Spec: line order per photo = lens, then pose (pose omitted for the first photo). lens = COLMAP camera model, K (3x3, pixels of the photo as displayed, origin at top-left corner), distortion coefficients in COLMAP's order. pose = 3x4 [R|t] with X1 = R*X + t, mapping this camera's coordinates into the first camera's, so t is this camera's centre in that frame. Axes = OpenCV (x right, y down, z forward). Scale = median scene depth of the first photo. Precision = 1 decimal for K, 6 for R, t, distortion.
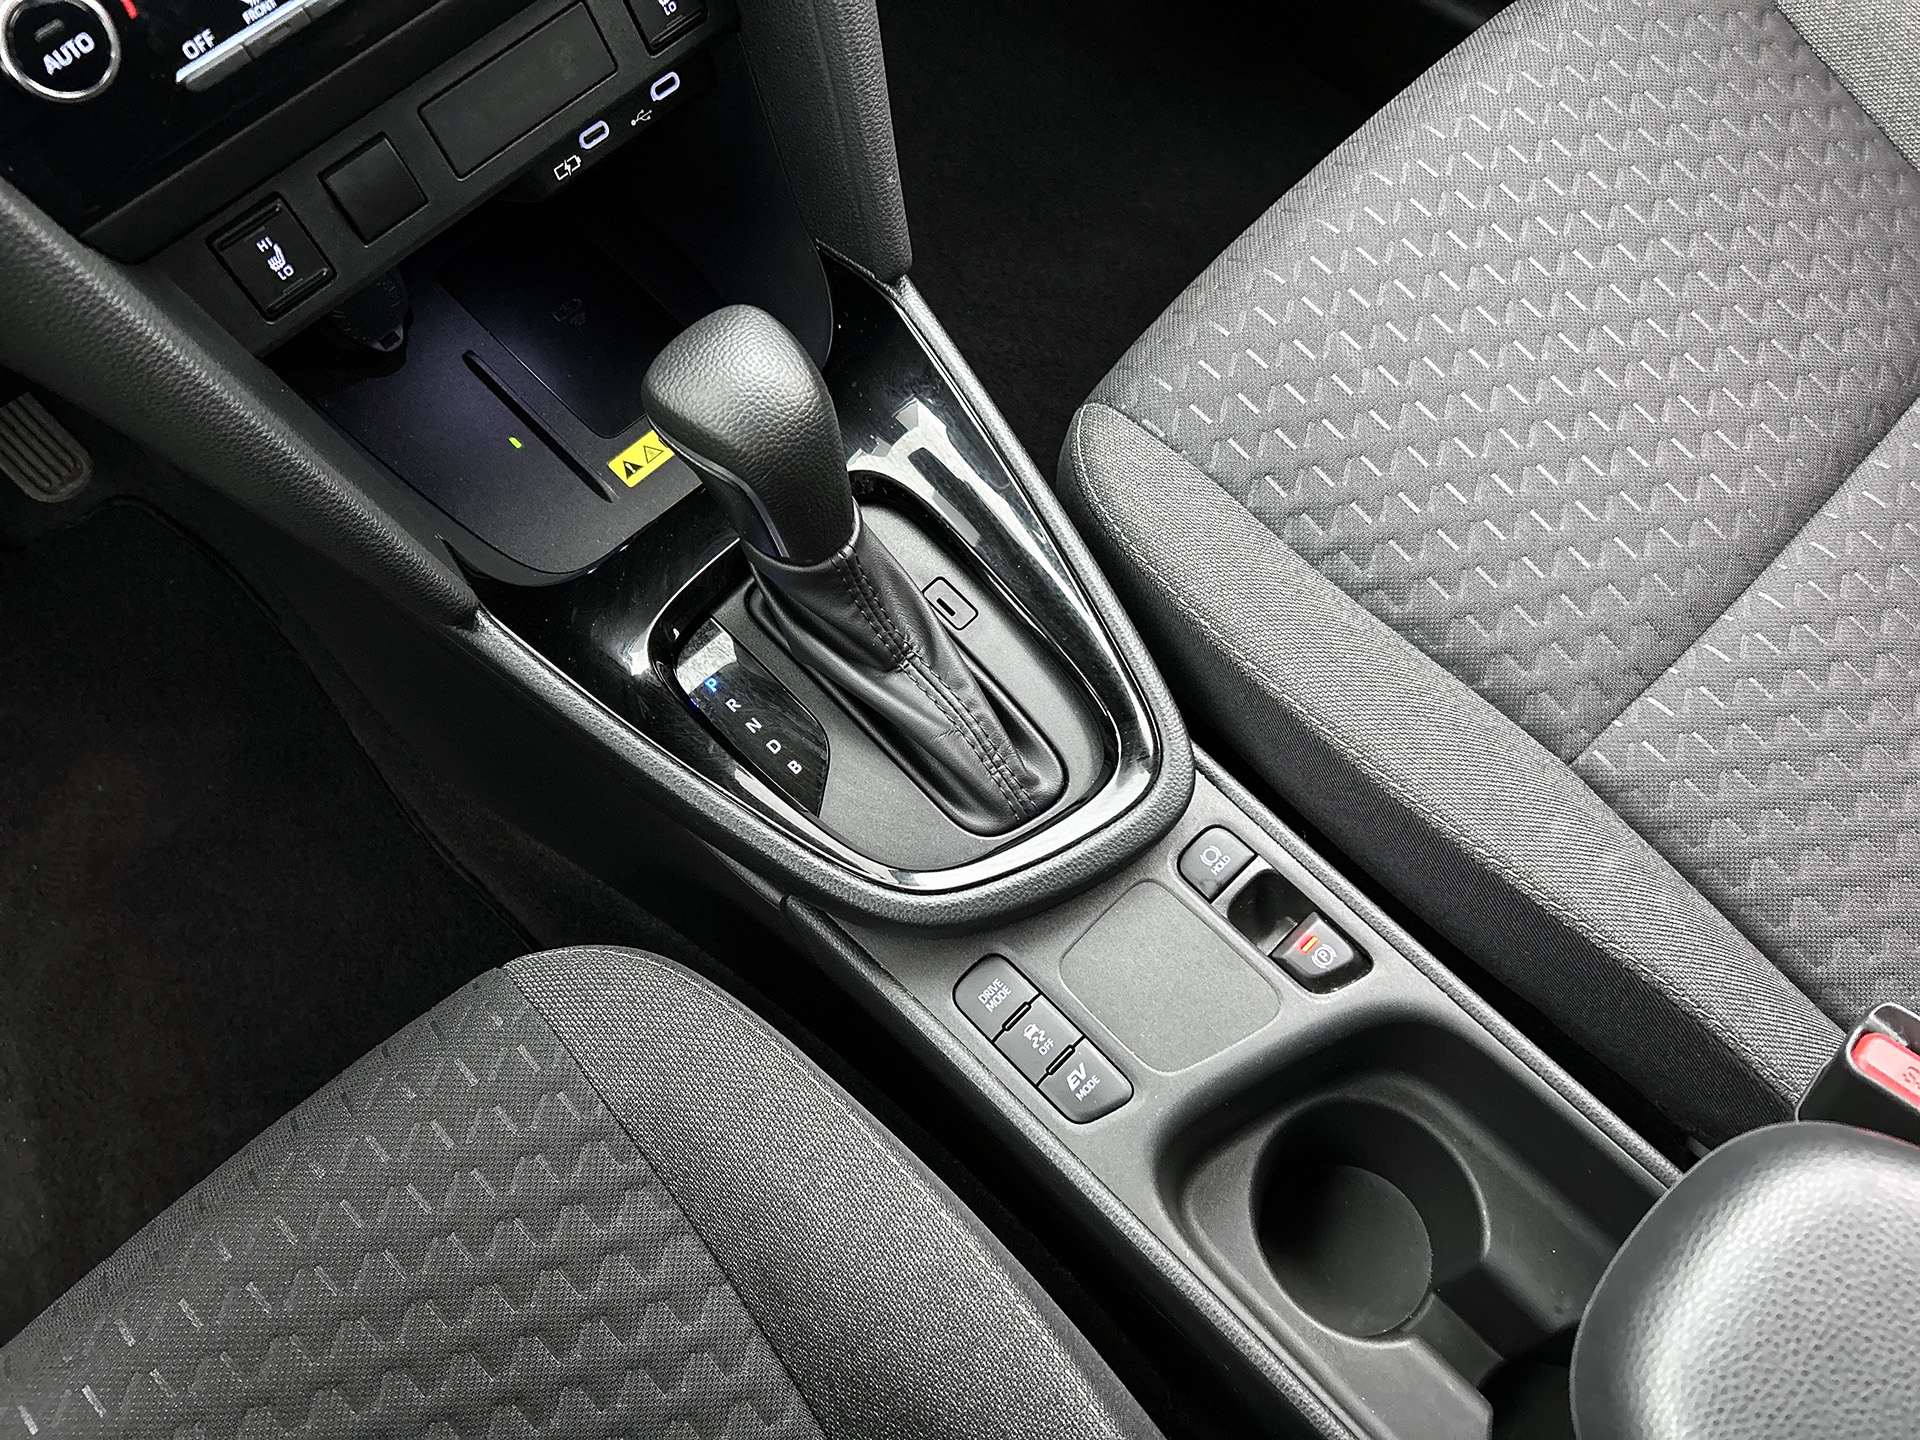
lens RADIAL K [[1455.7, 0, 954.1], [0, 1455.7, 717.8], [0, 0, 1]] dist [0.045943, -0.060839]
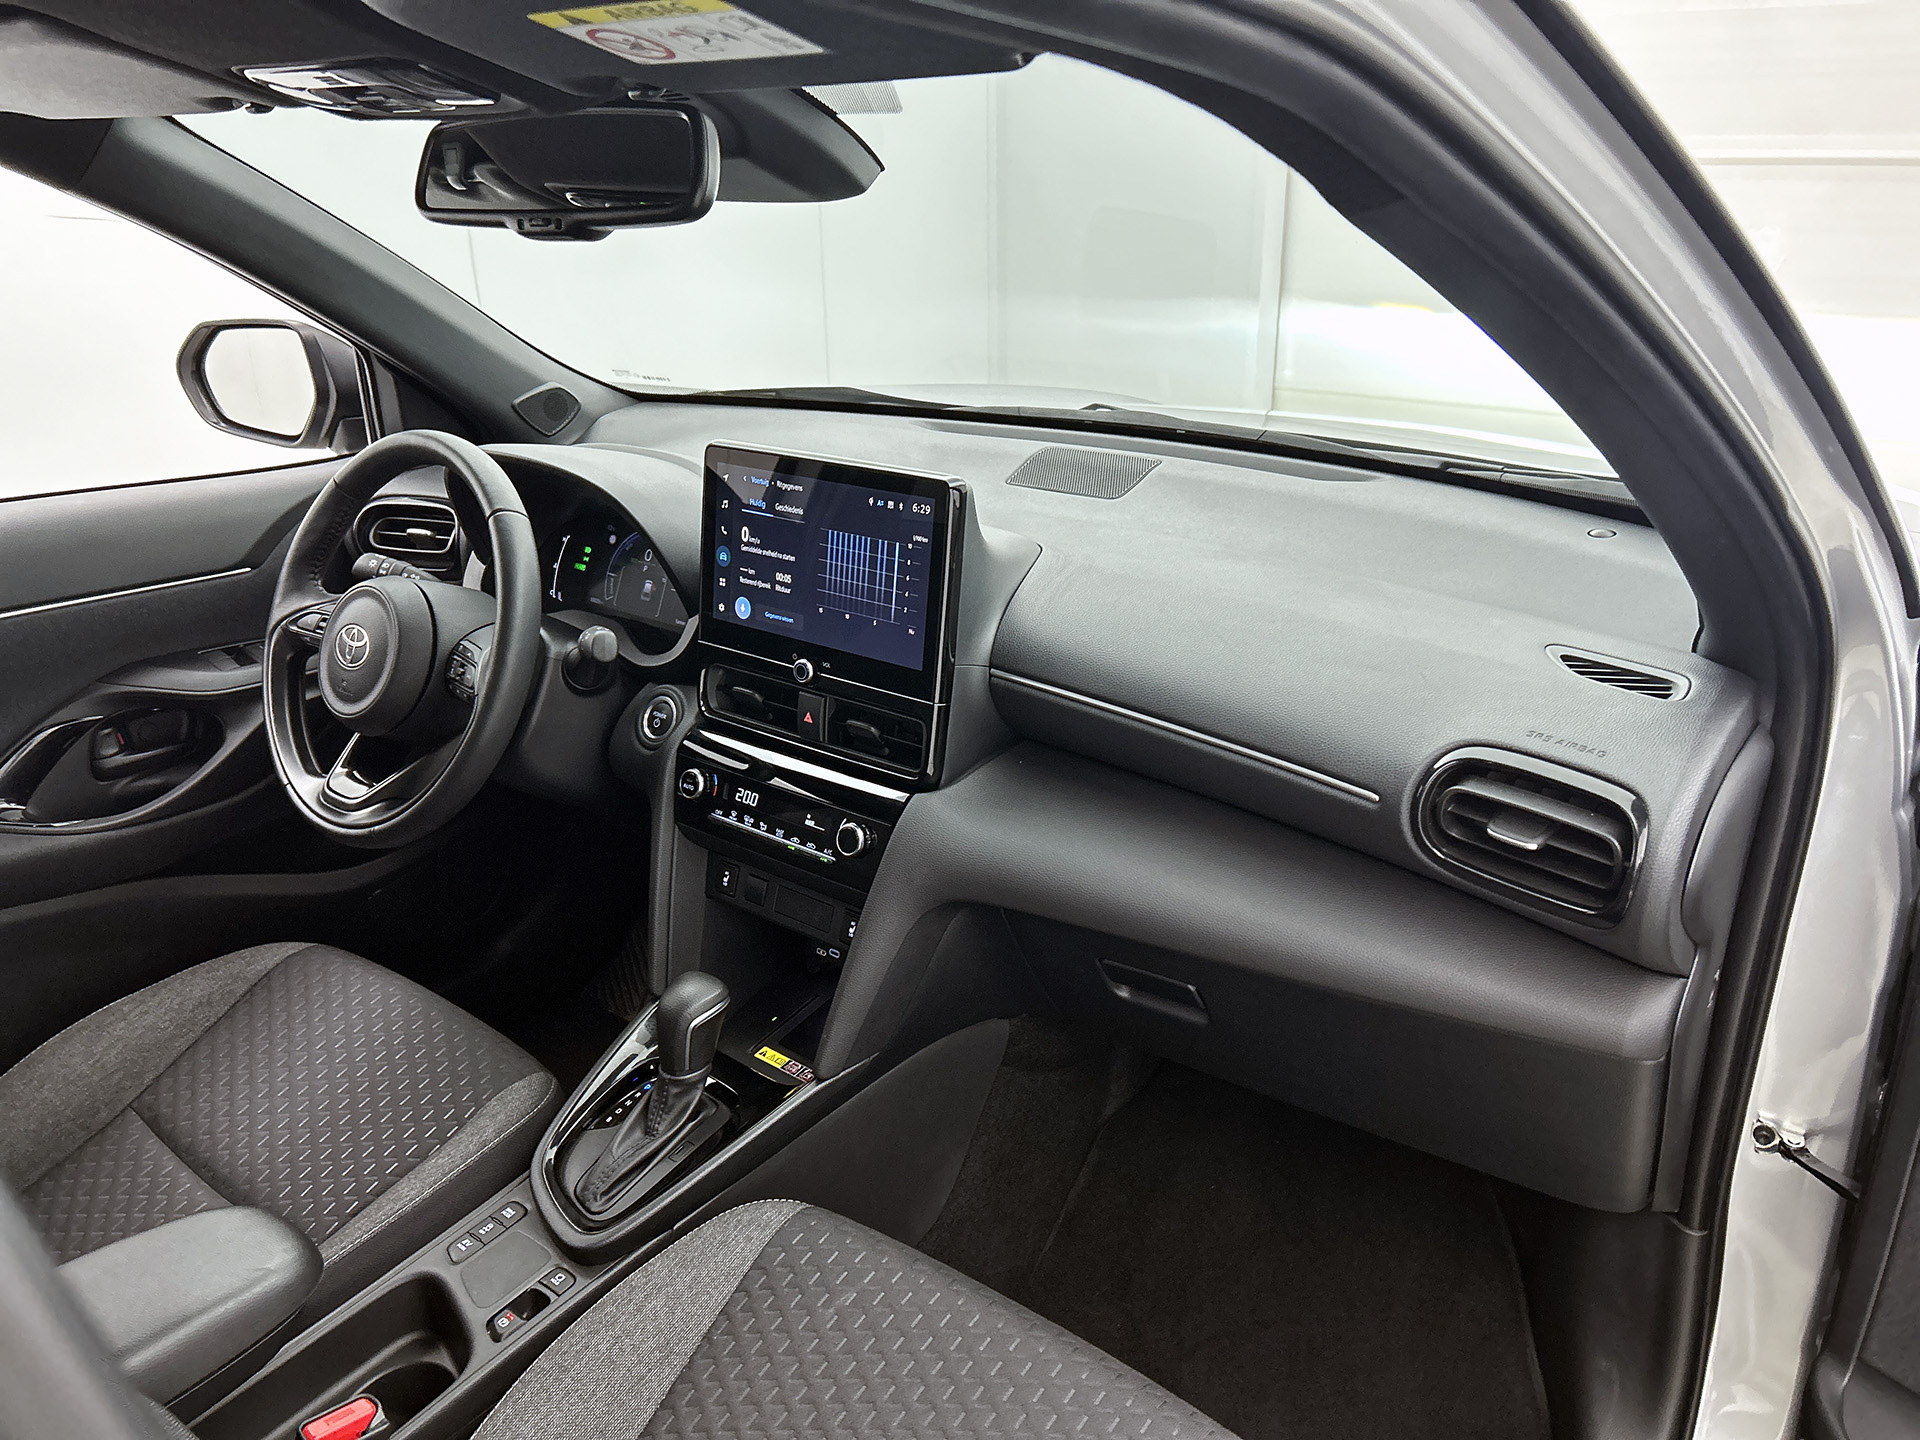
lens RADIAL K [[1455.7, 0, 961.3], [0, 1455.7, 724.5], [0, 0, 1]] dist [0.045943, -0.060839]
pose [[0.124456, 0.433019, -0.892752, 1.855985], [-0.886750, 0.452229, 0.095729, -1.017747], [0.445180, 0.779733, 0.440262, -0.305292]]
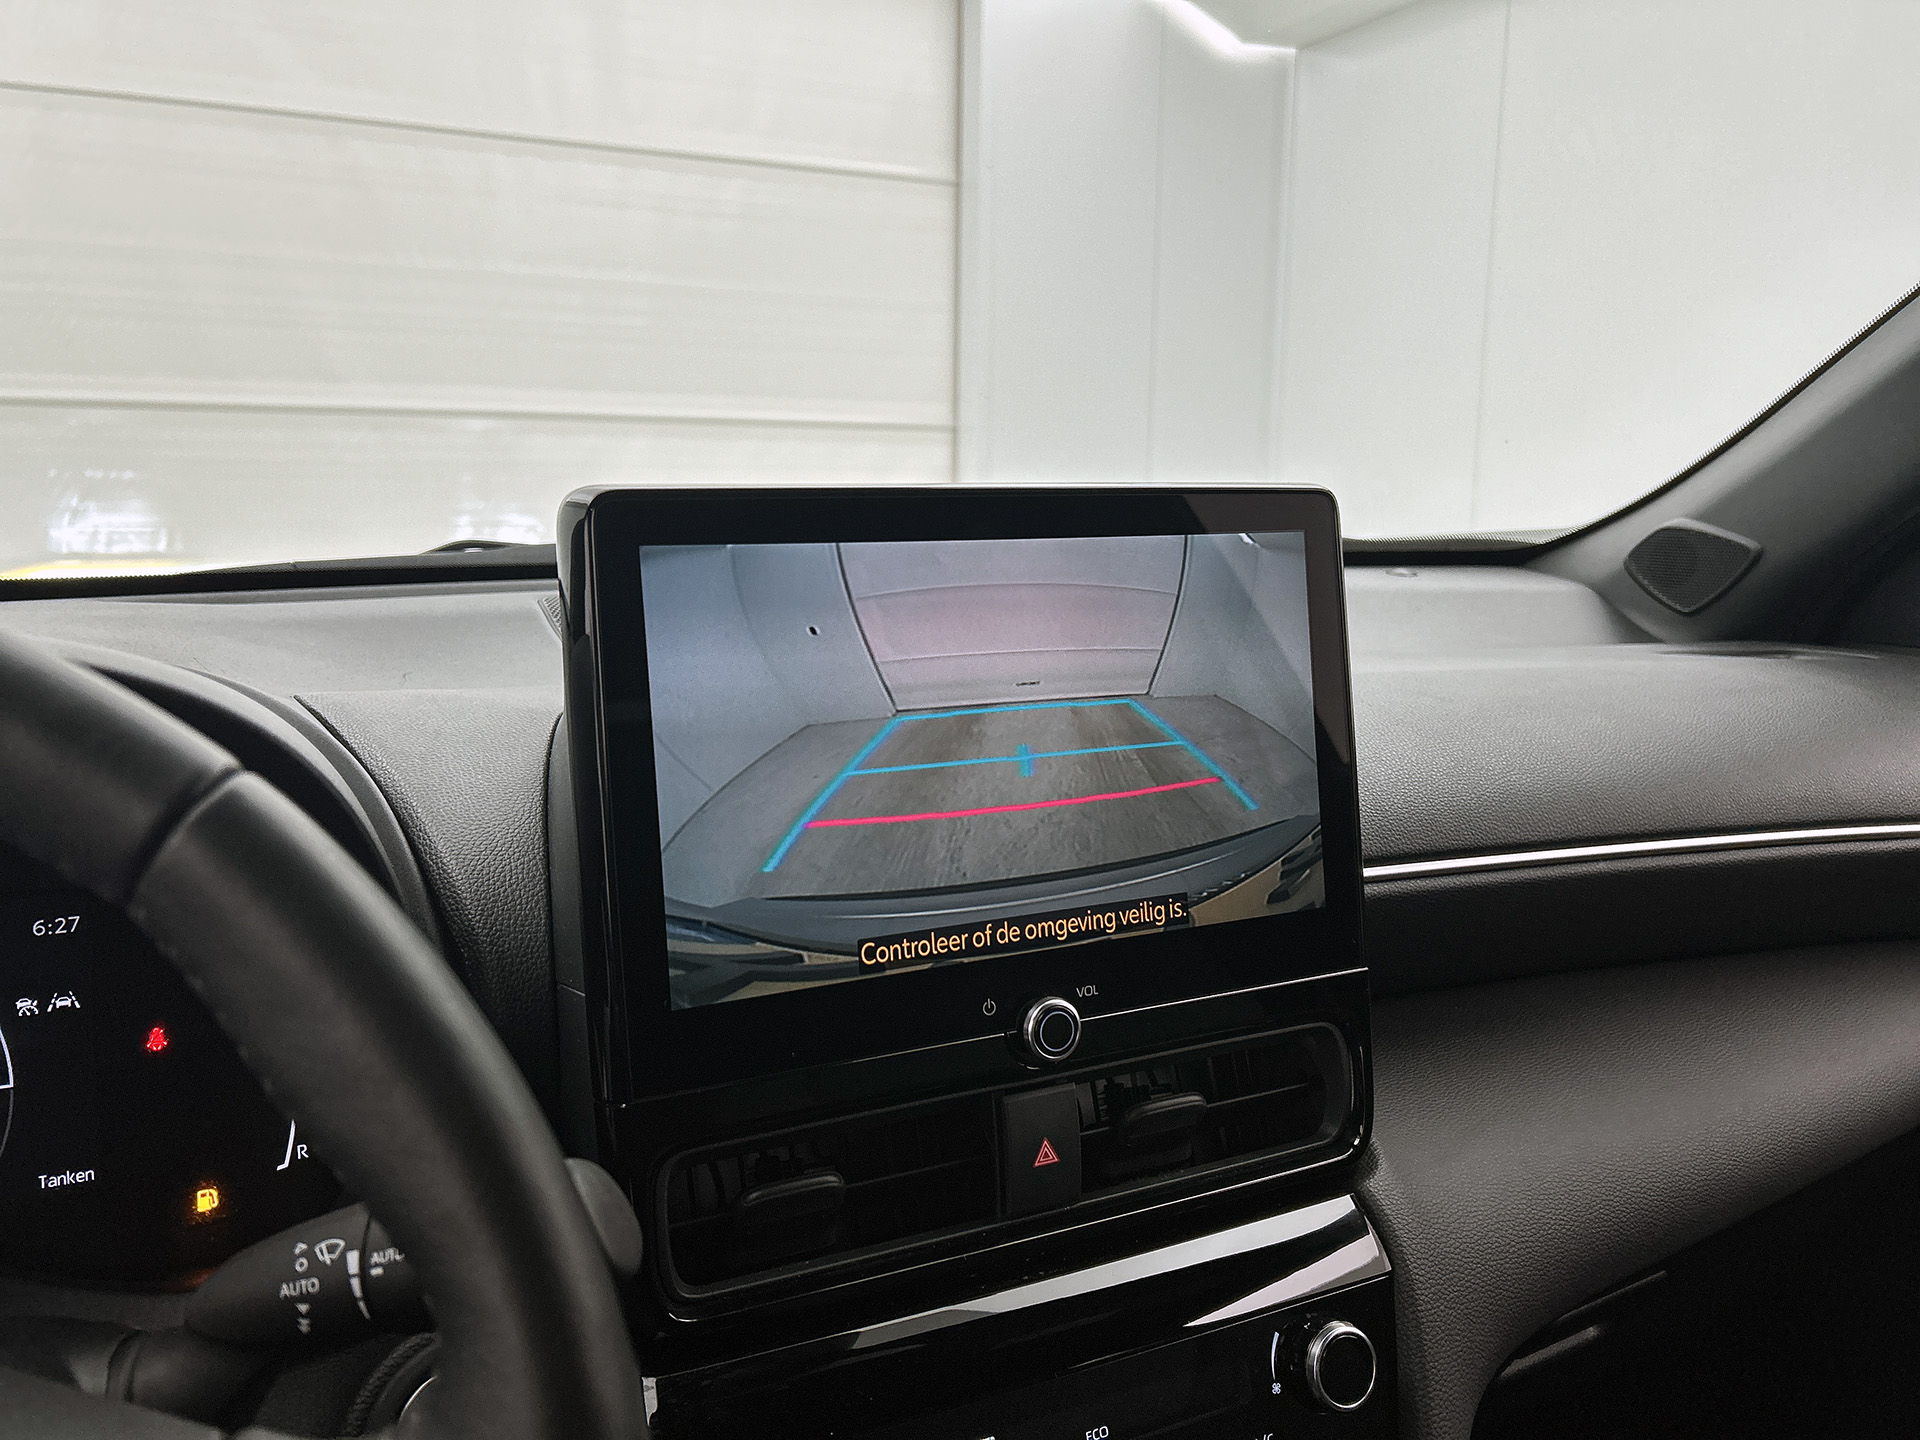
lens RADIAL K [[1455.7, 0, 955.8], [0, 1455.7, 703.0], [0, 0, 1]] dist [0.045943, -0.060839]
pose [[0.945506, 0.126085, -0.300202, -0.161957], [-0.317052, 0.566452, -0.760665, 0.004811], [0.074141, 0.814392, 0.575559, -0.135506]]
